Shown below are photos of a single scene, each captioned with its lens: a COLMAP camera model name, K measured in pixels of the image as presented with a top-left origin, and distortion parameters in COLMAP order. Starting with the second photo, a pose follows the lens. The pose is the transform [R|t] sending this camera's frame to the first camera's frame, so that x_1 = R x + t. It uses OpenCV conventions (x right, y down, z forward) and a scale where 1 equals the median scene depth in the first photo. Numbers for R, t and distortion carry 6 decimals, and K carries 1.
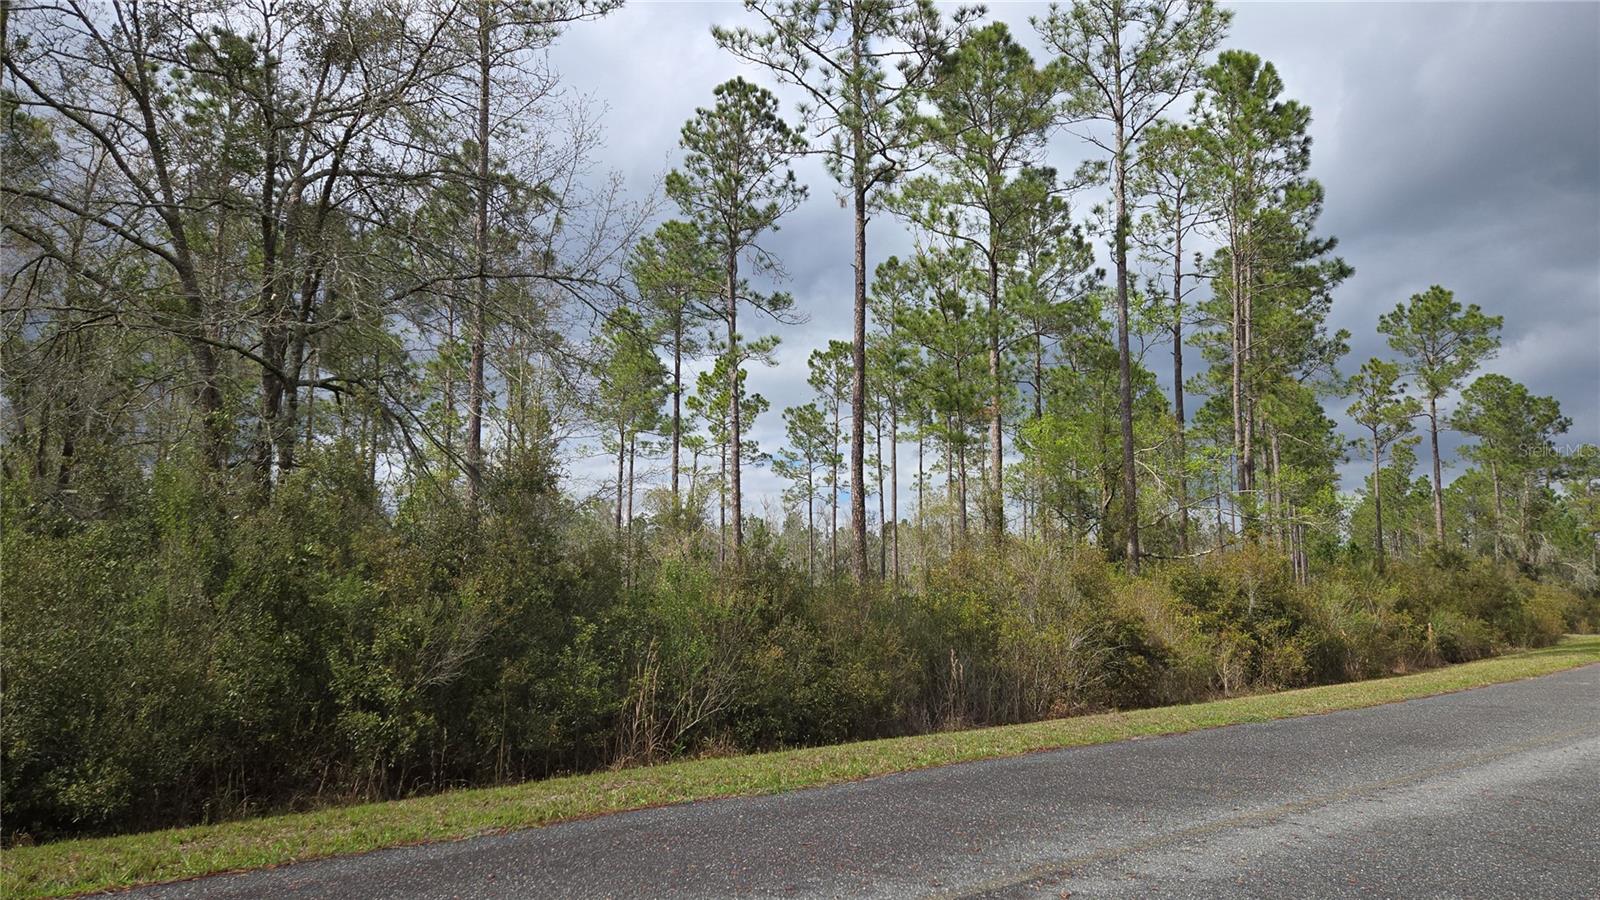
lens RADIAL K [[1075.1, 0, 789.4], [0, 1075.1, 455.2], [0, 0, 1]] dist [0.086755, -0.076595]
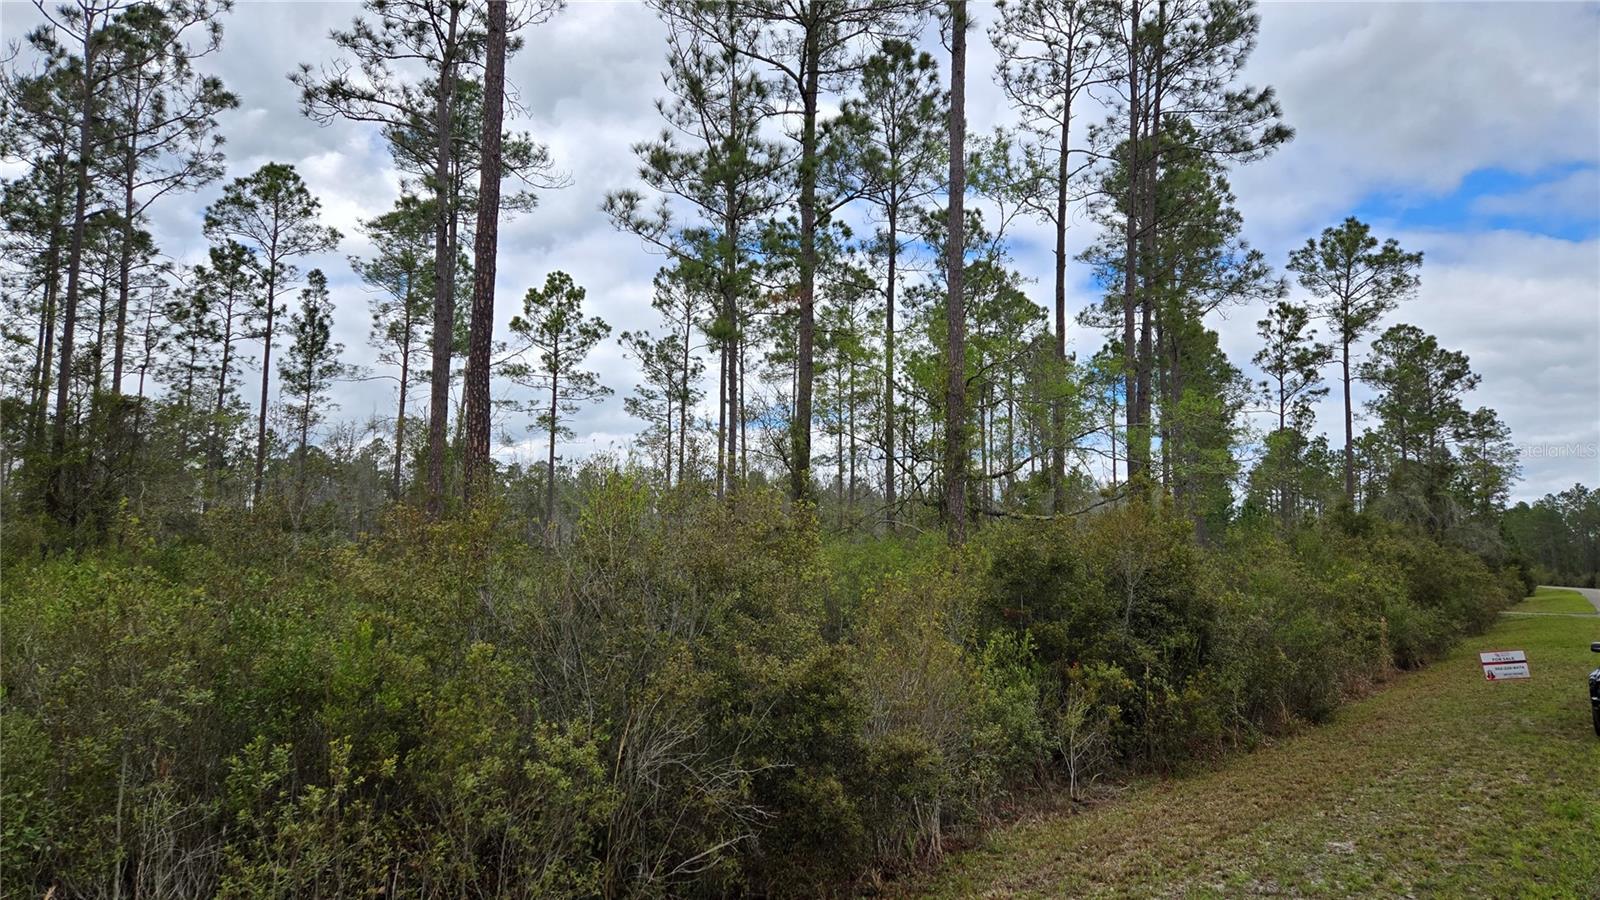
lens RADIAL K [[1075.1, 0, 802.0], [0, 1075.1, 442.2], [0, 0, 1]] dist [0.086755, -0.076595]
pose [[0.995738, 0.023403, 0.089204, 0.057252], [-0.026291, 0.999163, 0.031343, 0.011126], [-0.088396, -0.033555, 0.995520, 0.129715]]
